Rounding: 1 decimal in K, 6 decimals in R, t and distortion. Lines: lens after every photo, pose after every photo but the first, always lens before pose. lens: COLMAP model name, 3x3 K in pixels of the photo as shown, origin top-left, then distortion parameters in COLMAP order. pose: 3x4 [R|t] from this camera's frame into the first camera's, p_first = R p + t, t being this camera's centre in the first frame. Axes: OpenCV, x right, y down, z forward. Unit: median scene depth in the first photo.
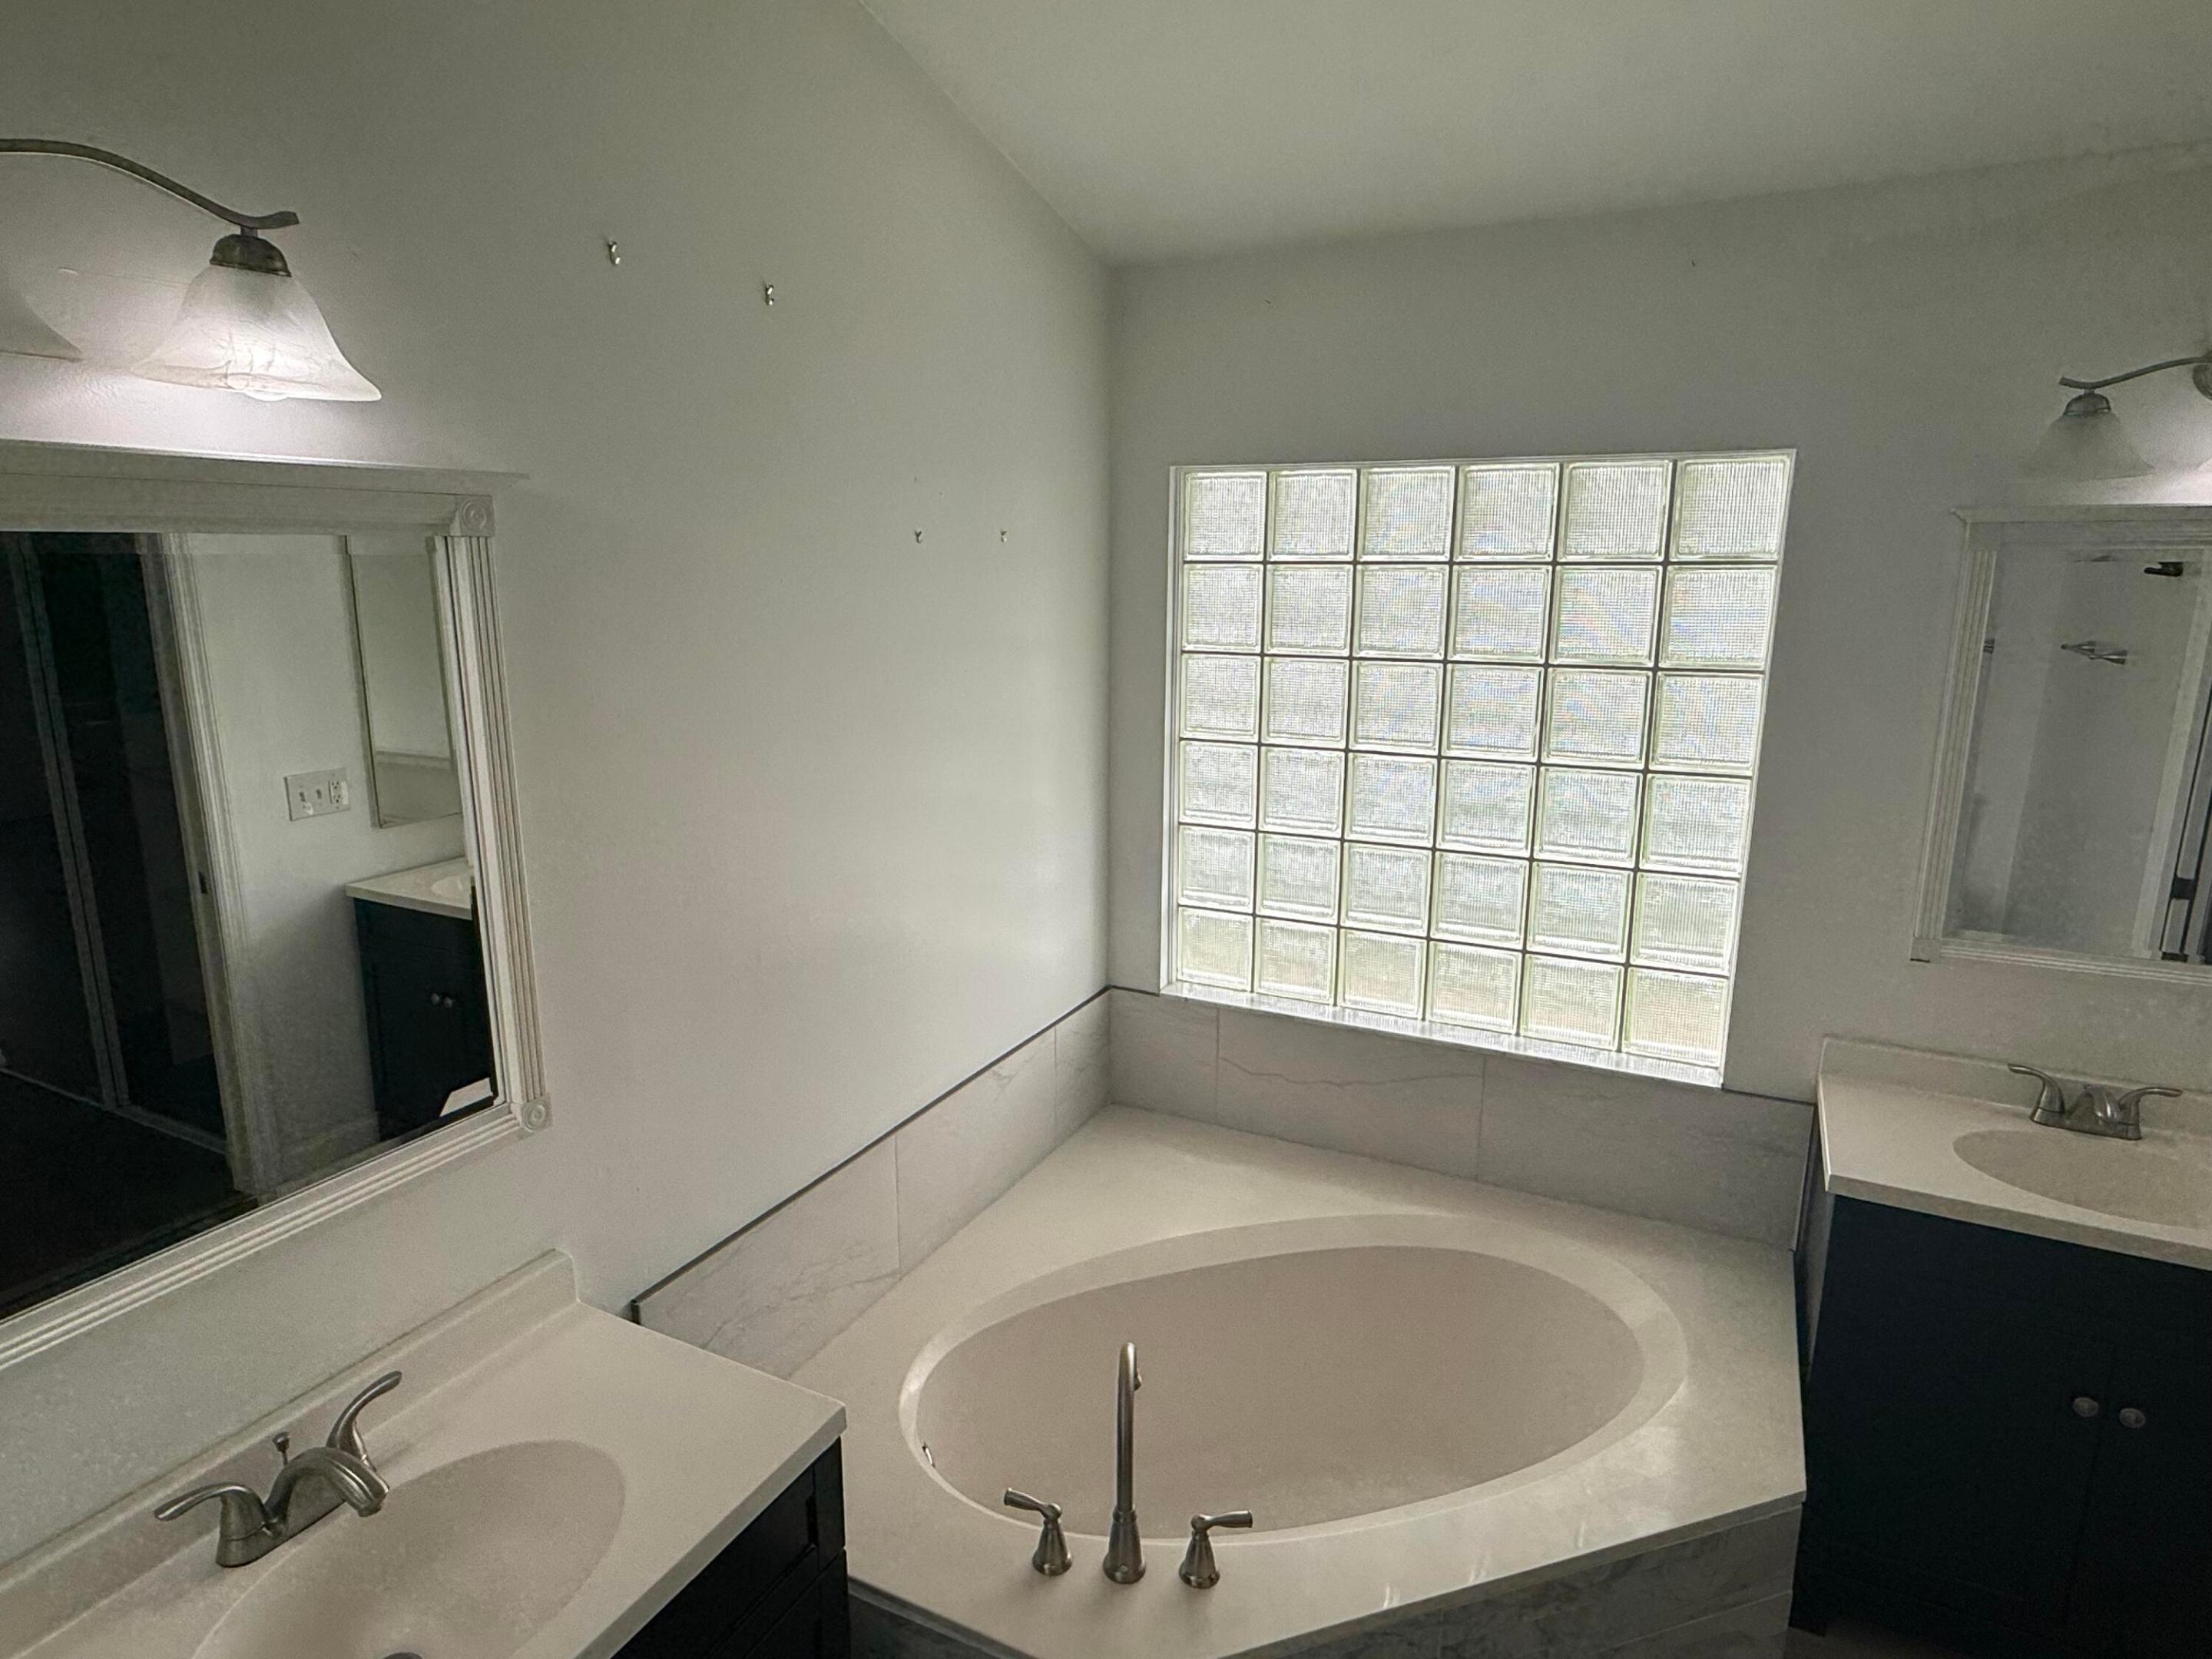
lens RADIAL K [[1267.7, 0, 1097.6], [0, 1267.7, 835.6], [0, 0, 1]] dist [-0.001189, 0.000059]
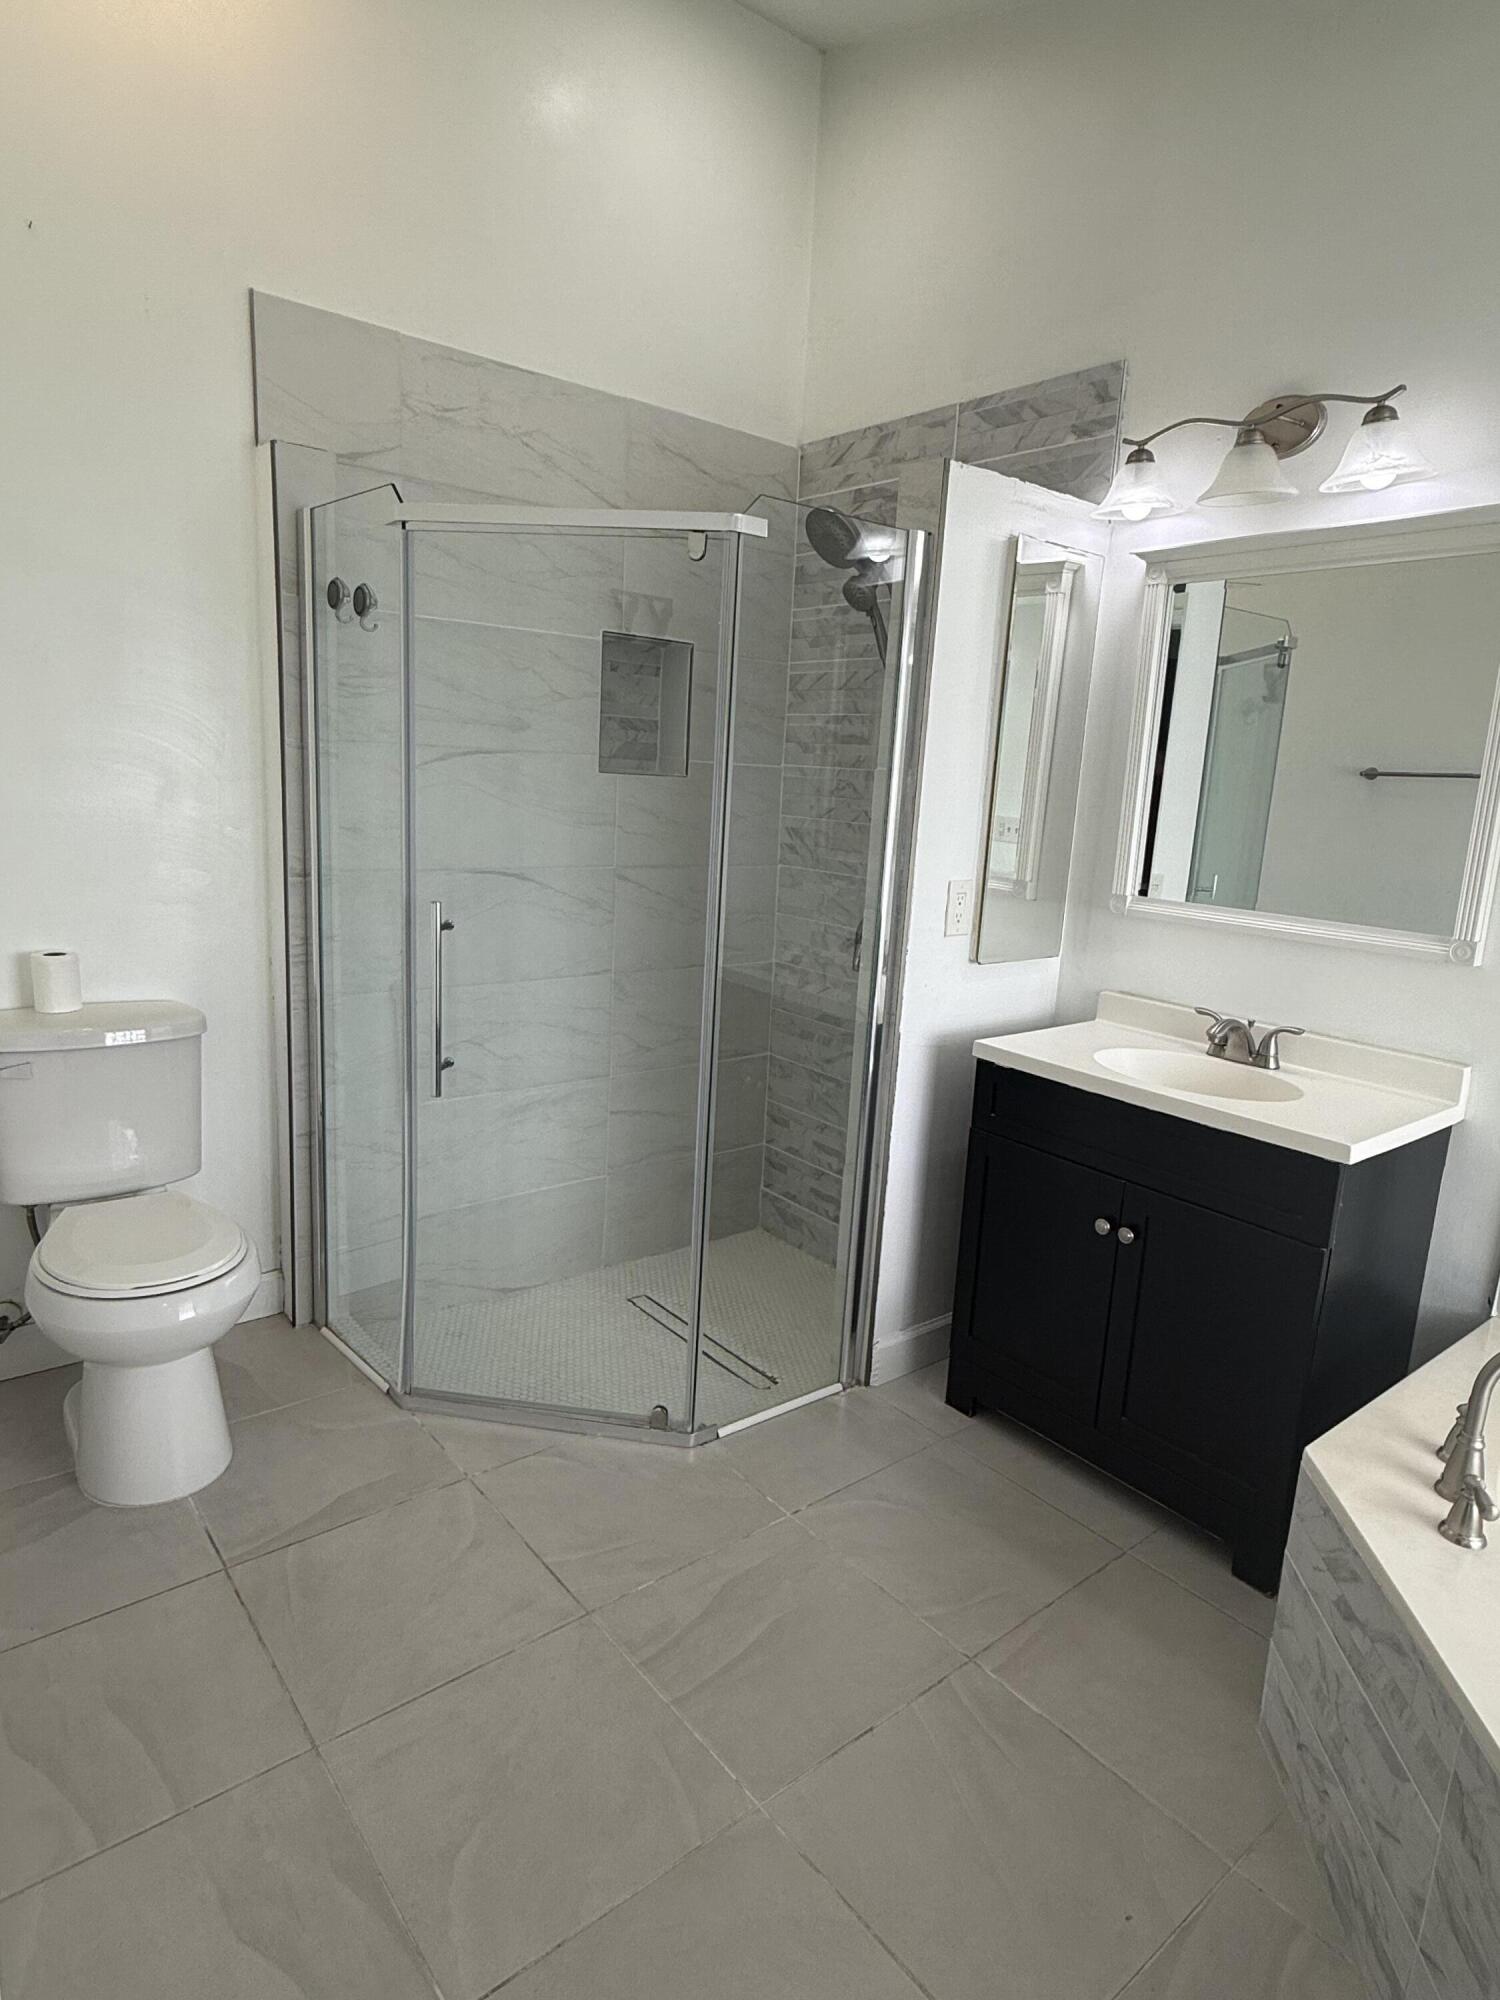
lens RADIAL K [[1146.2, 0, 750.0], [0, 1146.2, 1000.0], [0, 0, 1]] dist [-0.001189, 0.000059]
pose [[-0.406624, 0.159416, -0.899580, 0.645202], [-0.250998, 0.927275, 0.277779, 0.065037], [0.878440, 0.338744, -0.337039, 0.434326]]
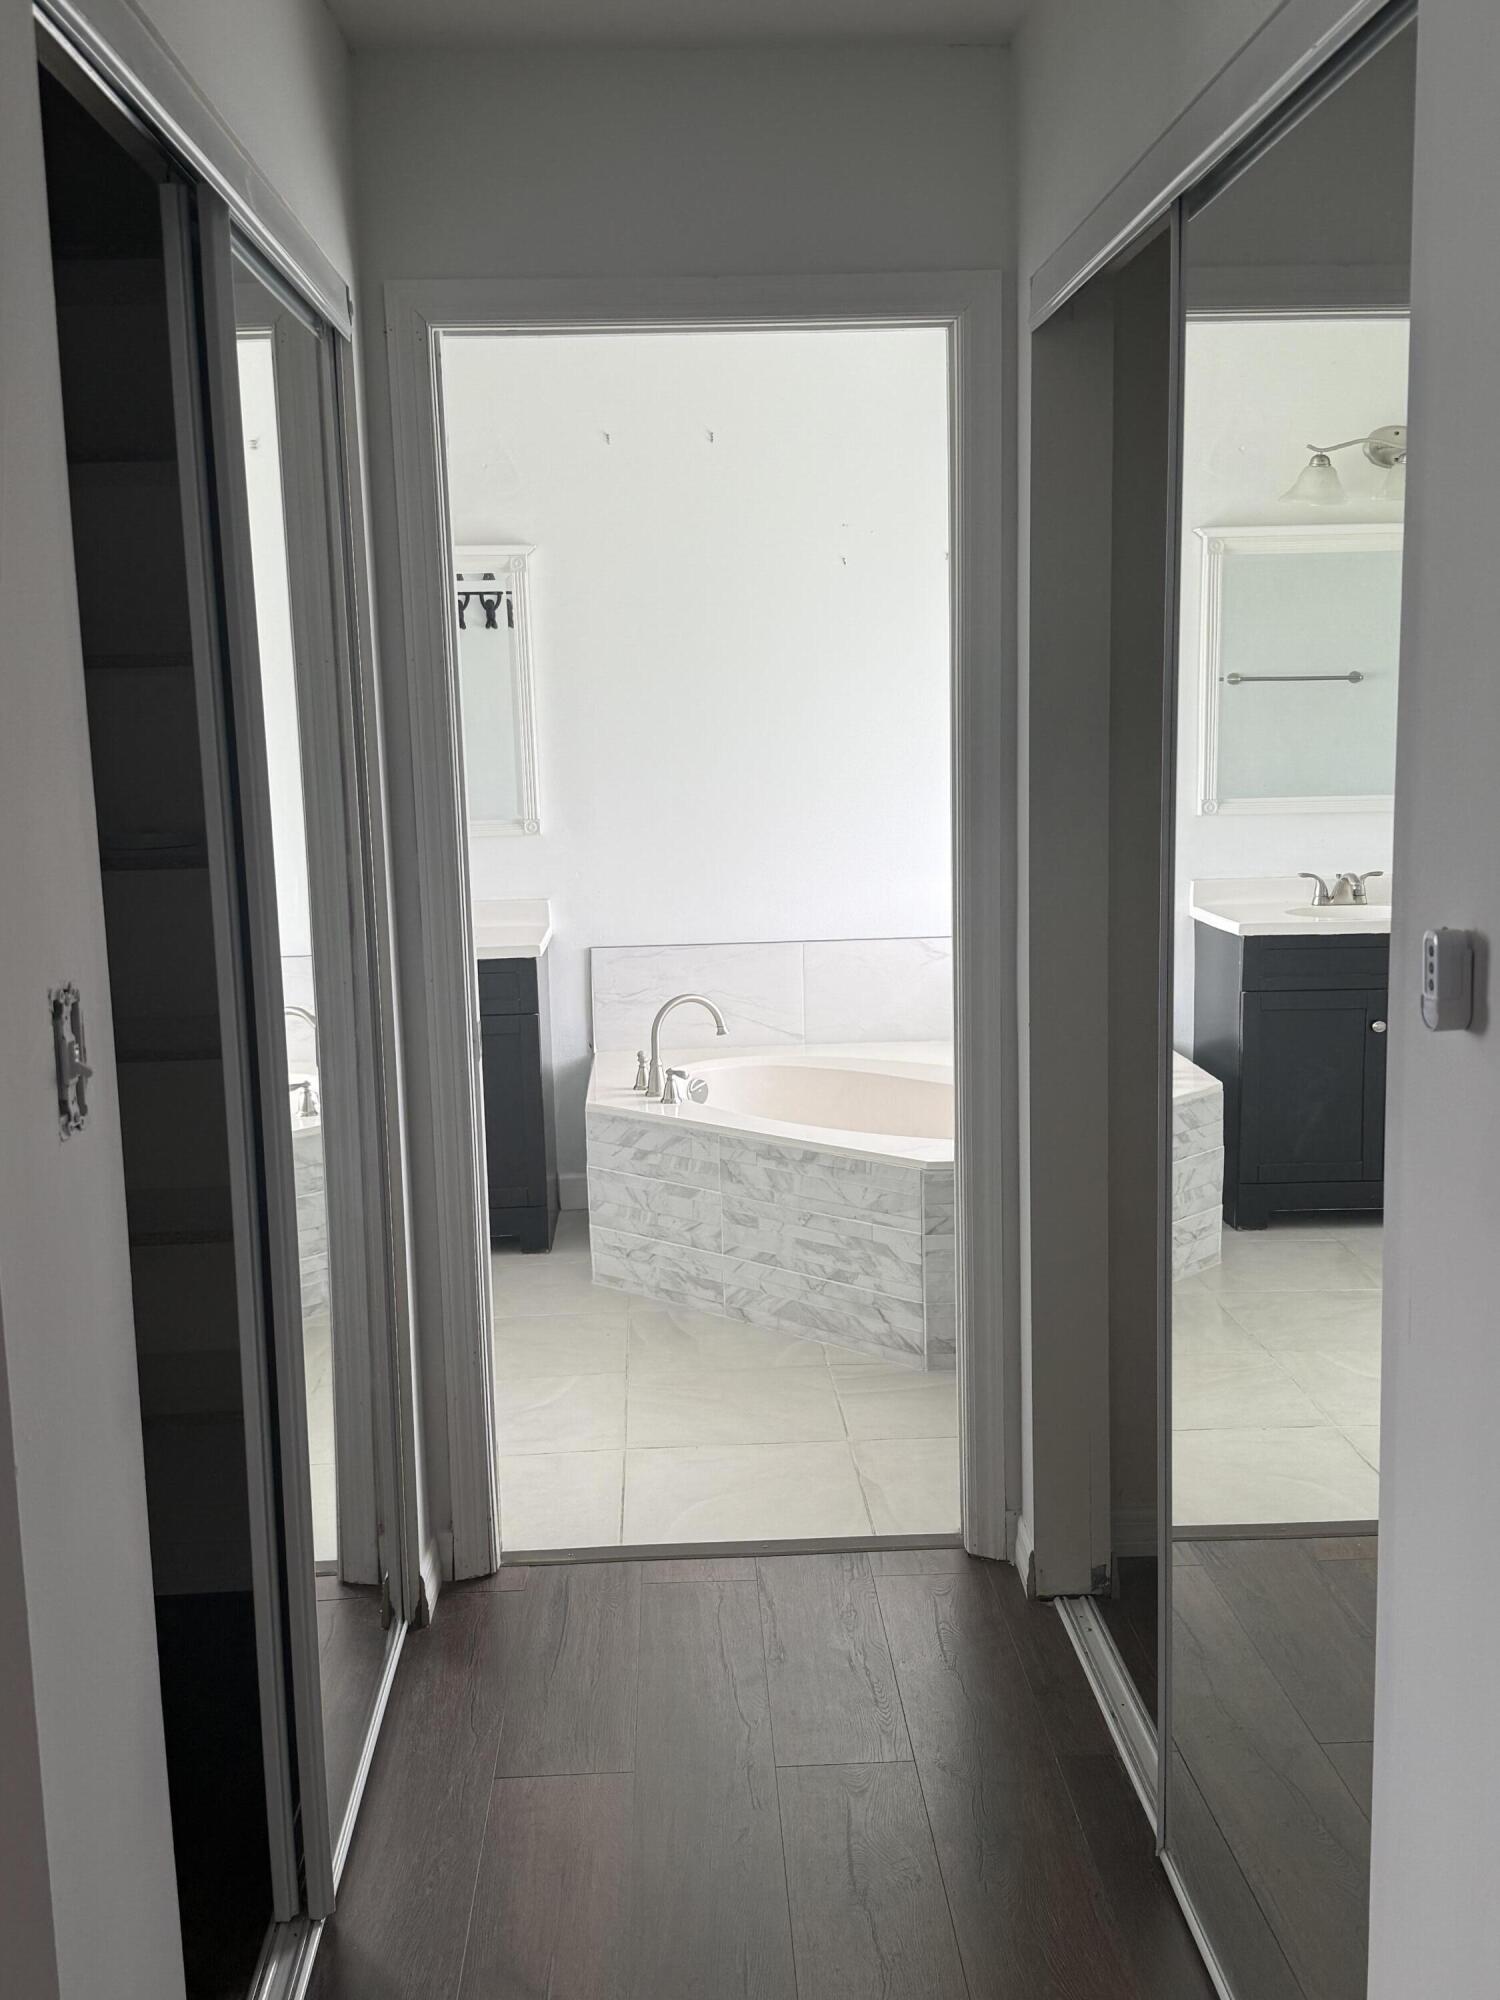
lens RADIAL K [[1990.3, 0, 750.0], [0, 1990.3, 1000.0], [0, 0, 1]] dist [0.121650, 0.000037]
pose [[0.491522, 0.115281, -0.863201, 1.700836], [-0.161249, 0.986108, 0.039878, 0.188395], [0.855806, 0.119589, 0.503283, -0.257196]]
